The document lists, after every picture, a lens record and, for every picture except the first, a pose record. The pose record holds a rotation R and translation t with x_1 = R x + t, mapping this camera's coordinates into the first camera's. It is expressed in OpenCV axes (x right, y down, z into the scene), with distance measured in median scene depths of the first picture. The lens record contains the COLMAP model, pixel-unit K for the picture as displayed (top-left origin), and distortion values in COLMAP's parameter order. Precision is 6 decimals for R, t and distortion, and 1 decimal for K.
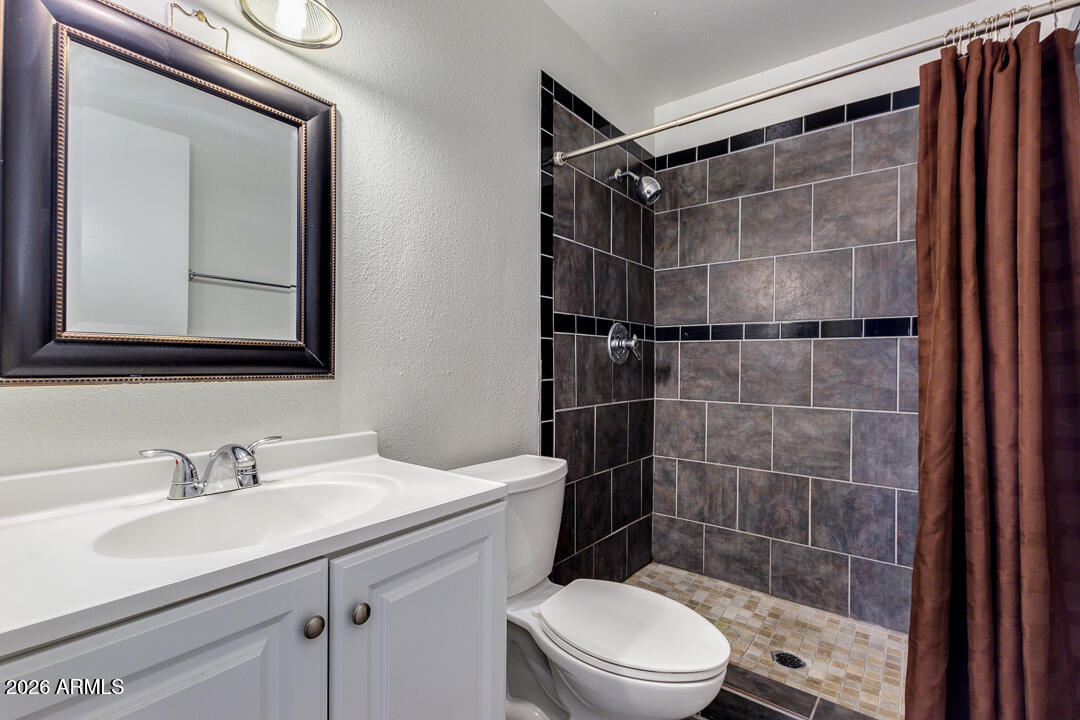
lens RADIAL K [[494.5, 0, 542.3], [0, 494.5, 363.1], [0, 0, 1]] dist [0.006102, -0.000769]
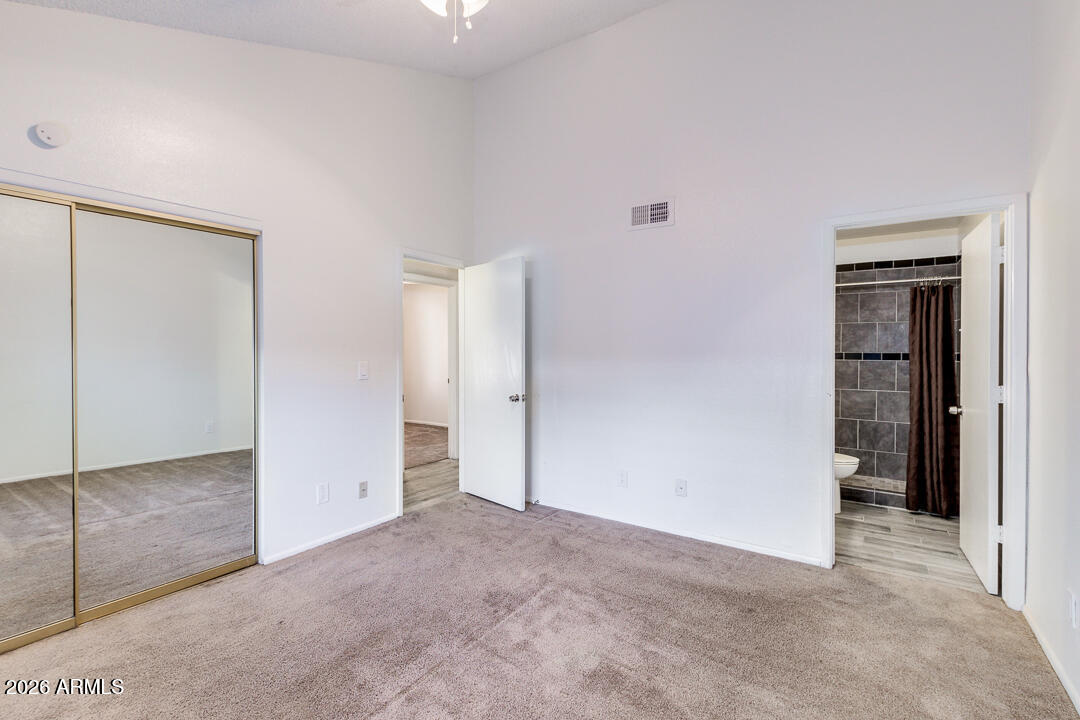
lens RADIAL K [[494.5, 0, 537.3], [0, 494.5, 352.8], [0, 0, 1]] dist [0.006102, -0.000769]
pose [[0.998508, -0.006215, 0.054247, -1.159961], [0.005683, 0.999934, 0.009970, -0.123408], [-0.054305, -0.009647, 0.998478, -1.322169]]
